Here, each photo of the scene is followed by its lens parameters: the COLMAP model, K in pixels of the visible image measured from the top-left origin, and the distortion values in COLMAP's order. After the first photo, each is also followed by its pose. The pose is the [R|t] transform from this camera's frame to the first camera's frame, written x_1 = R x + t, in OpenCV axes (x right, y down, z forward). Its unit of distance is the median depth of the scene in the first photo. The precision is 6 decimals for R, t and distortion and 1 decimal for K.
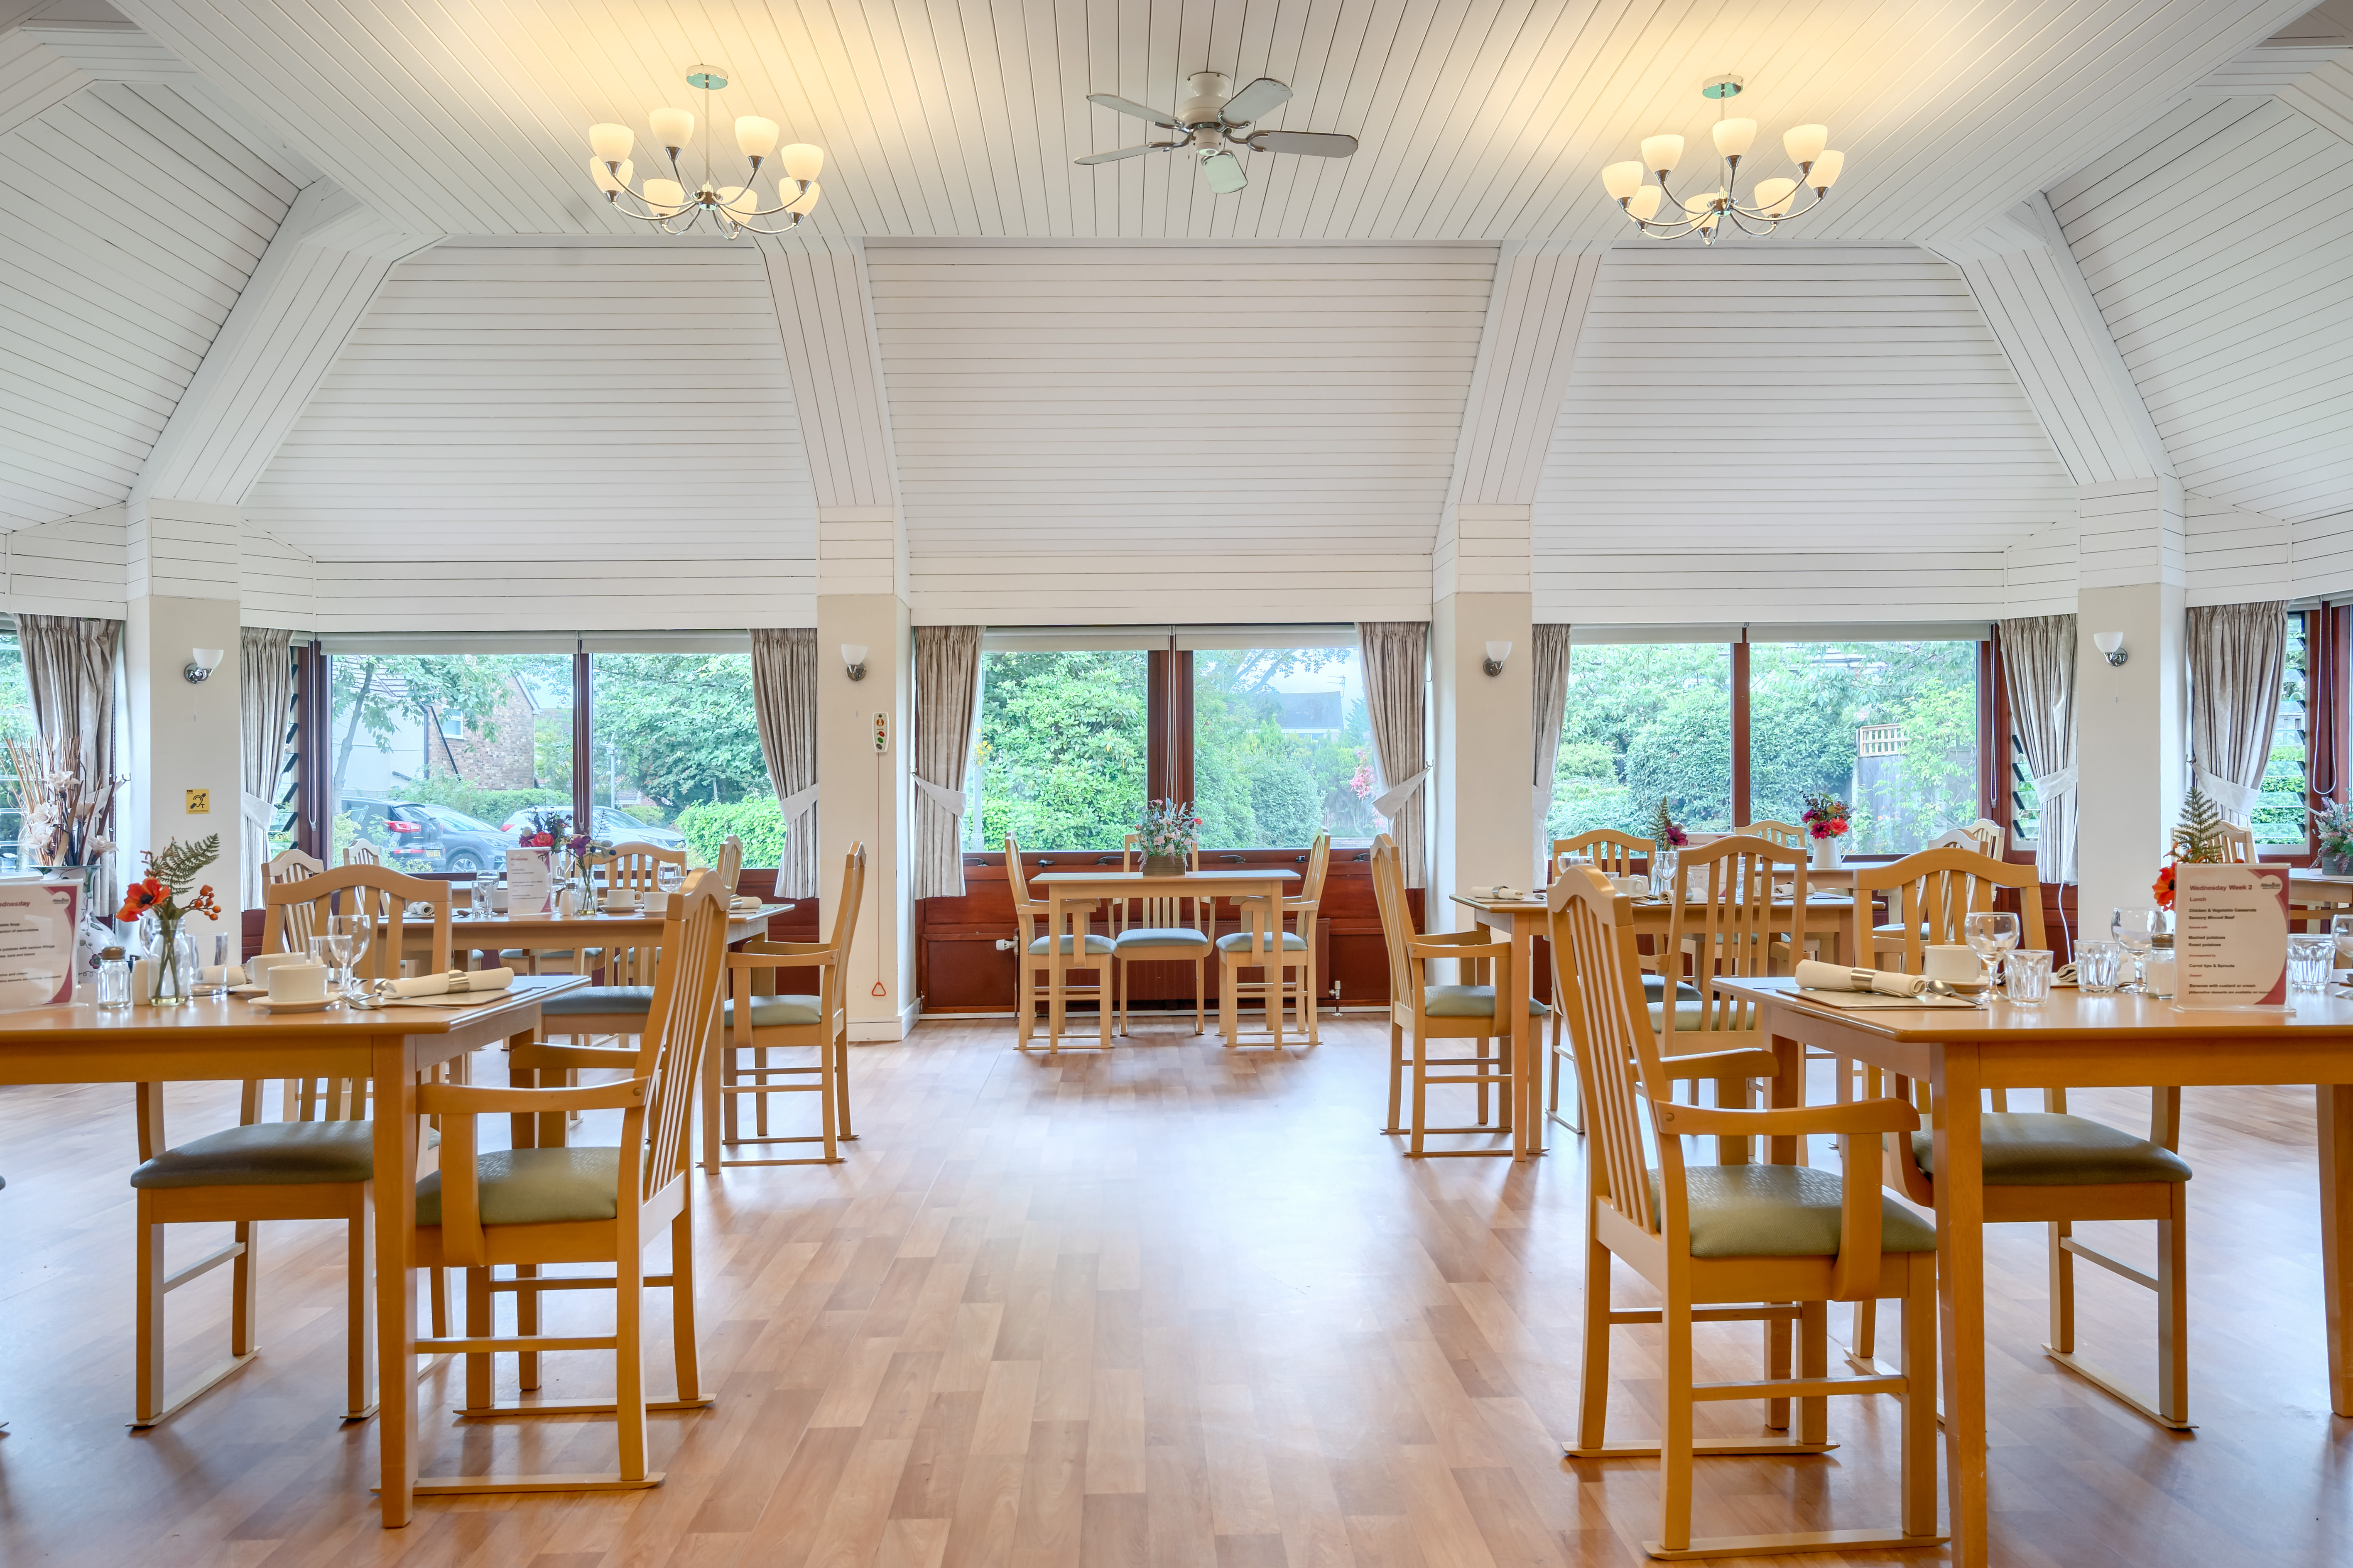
lens RADIAL K [[1744.8, 0, 1176.5], [0, 1744.8, 784.0], [0, 0, 1]] dist [-0.056218, 0.088107]
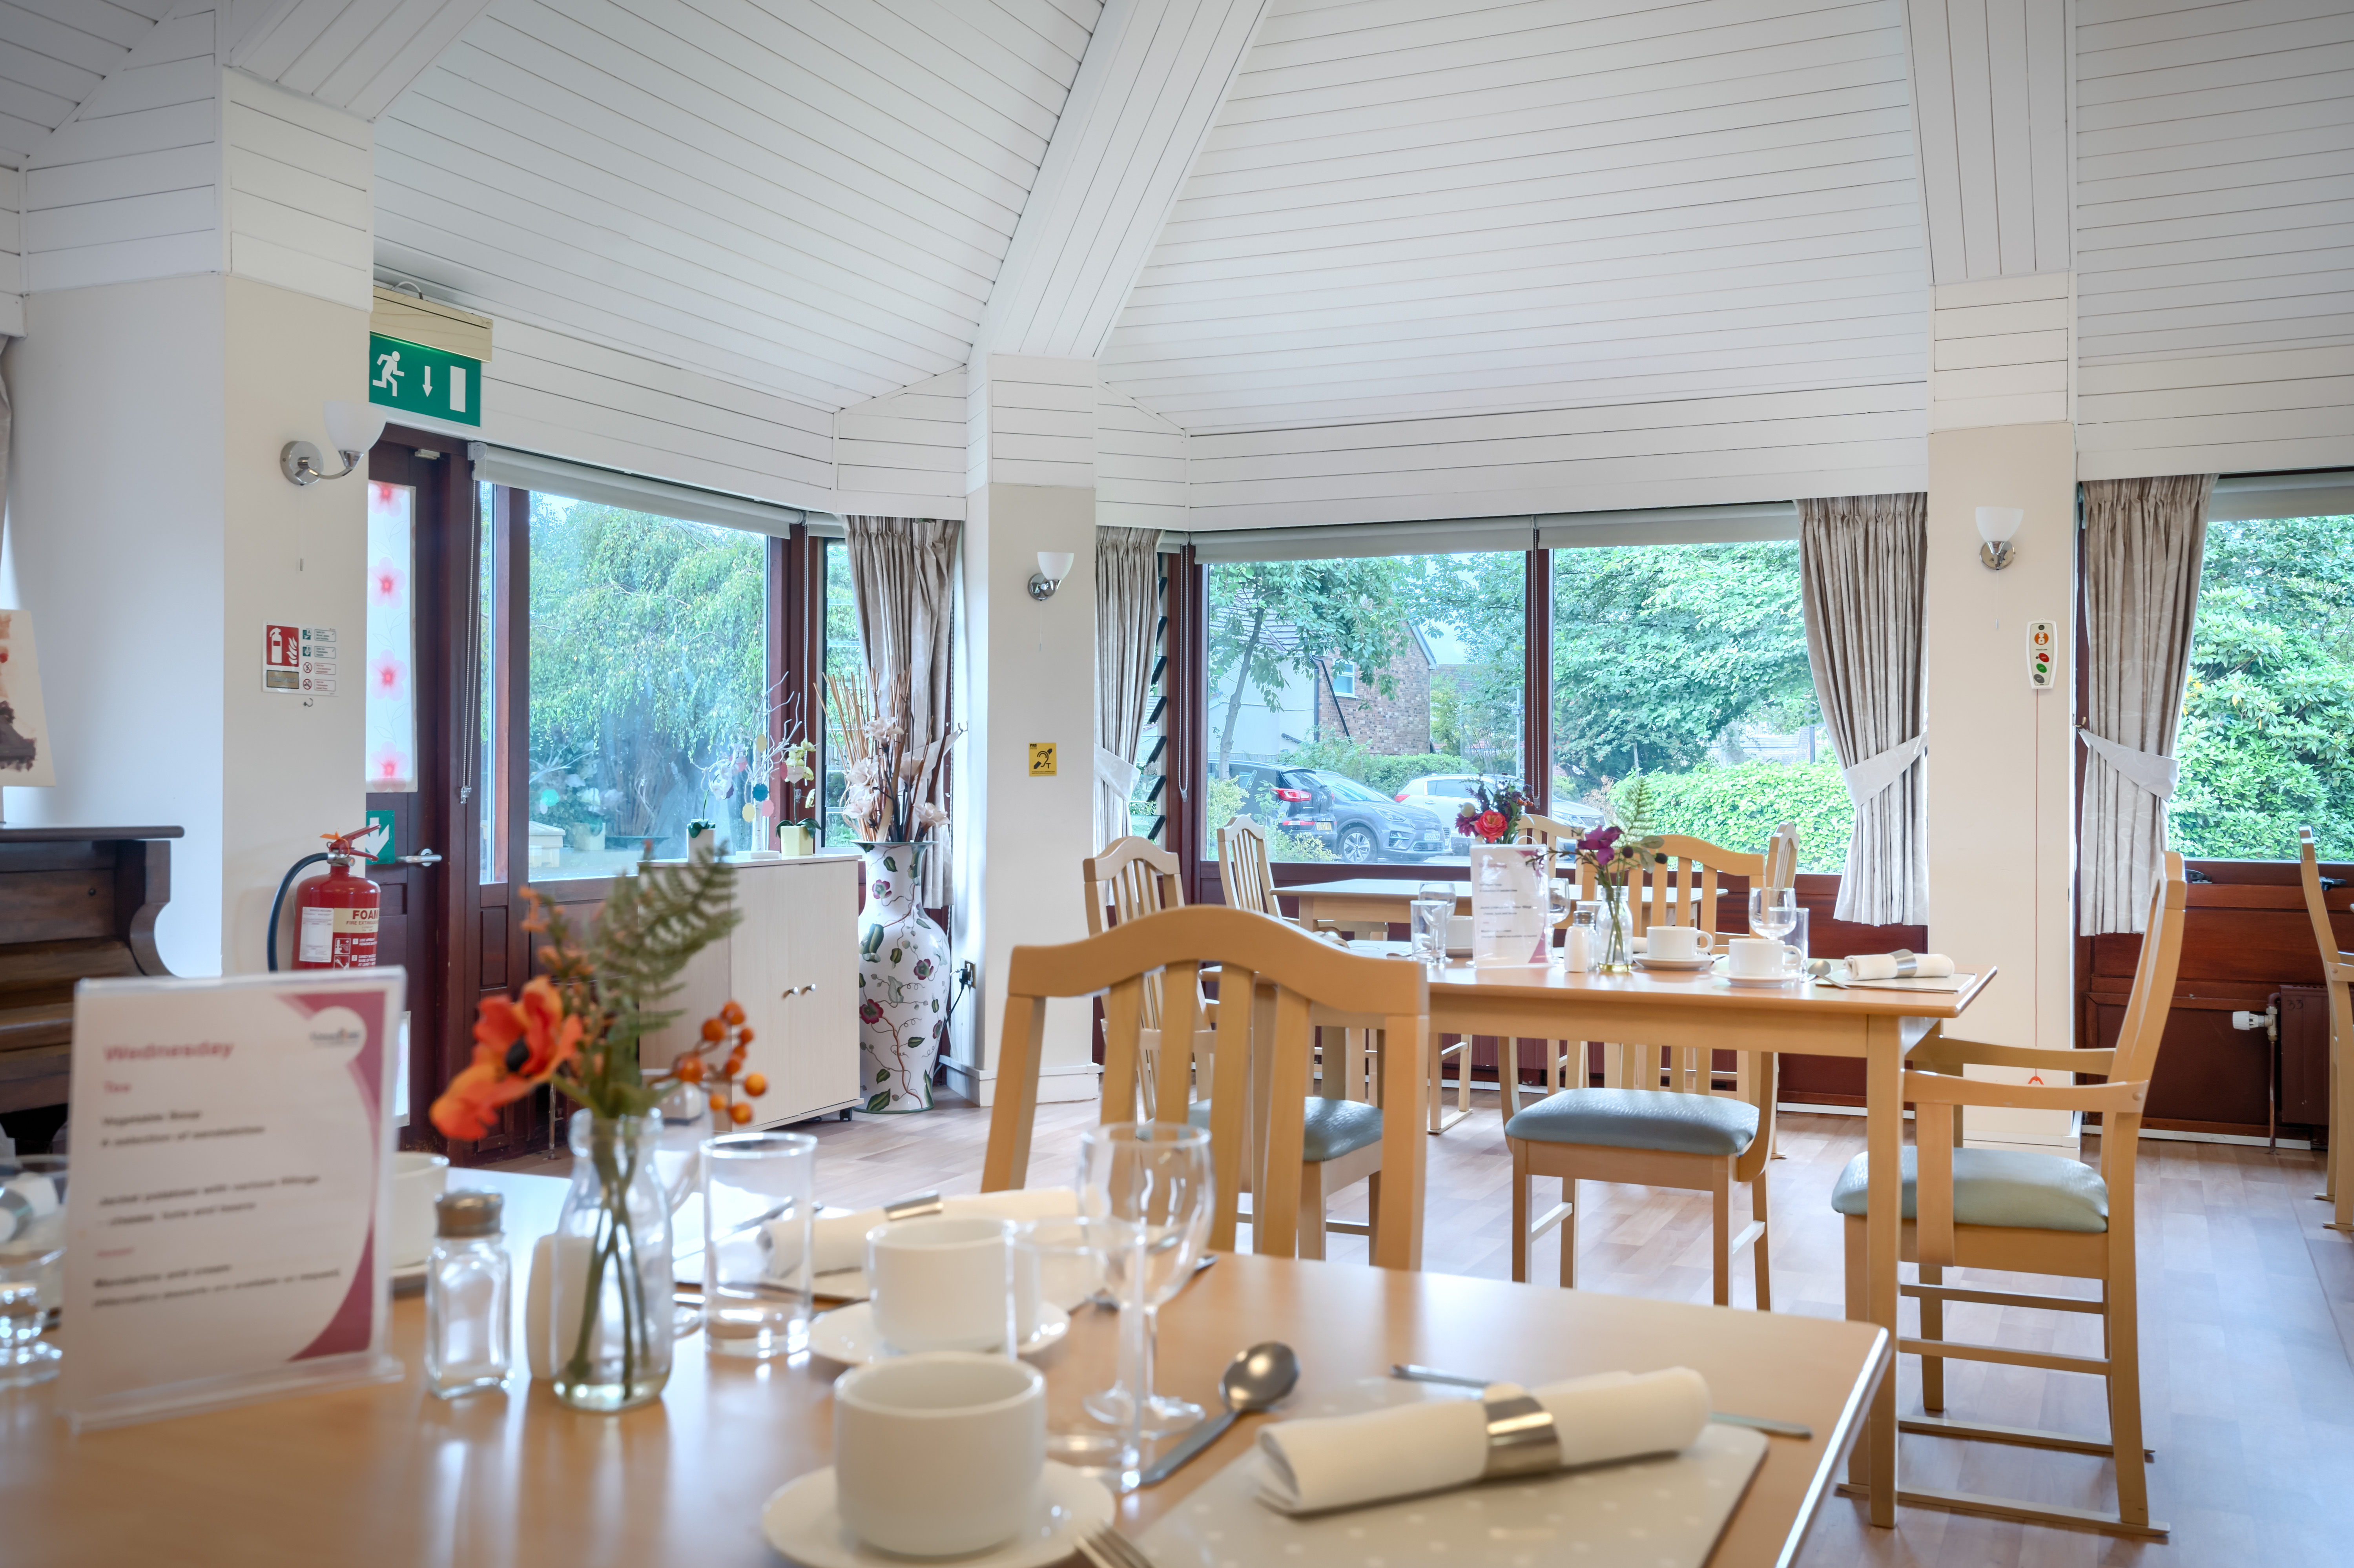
lens RADIAL K [[2032.0, 0, 1177.0], [0, 2032.0, 784.0], [0, 0, 1]] dist [-0.002273, 0.000662]
pose [[0.888628, 0.016141, -0.458345, -0.102929], [-0.008861, 0.999798, 0.018028, 0.004014], [0.458543, -0.011959, 0.888592, 0.225855]]
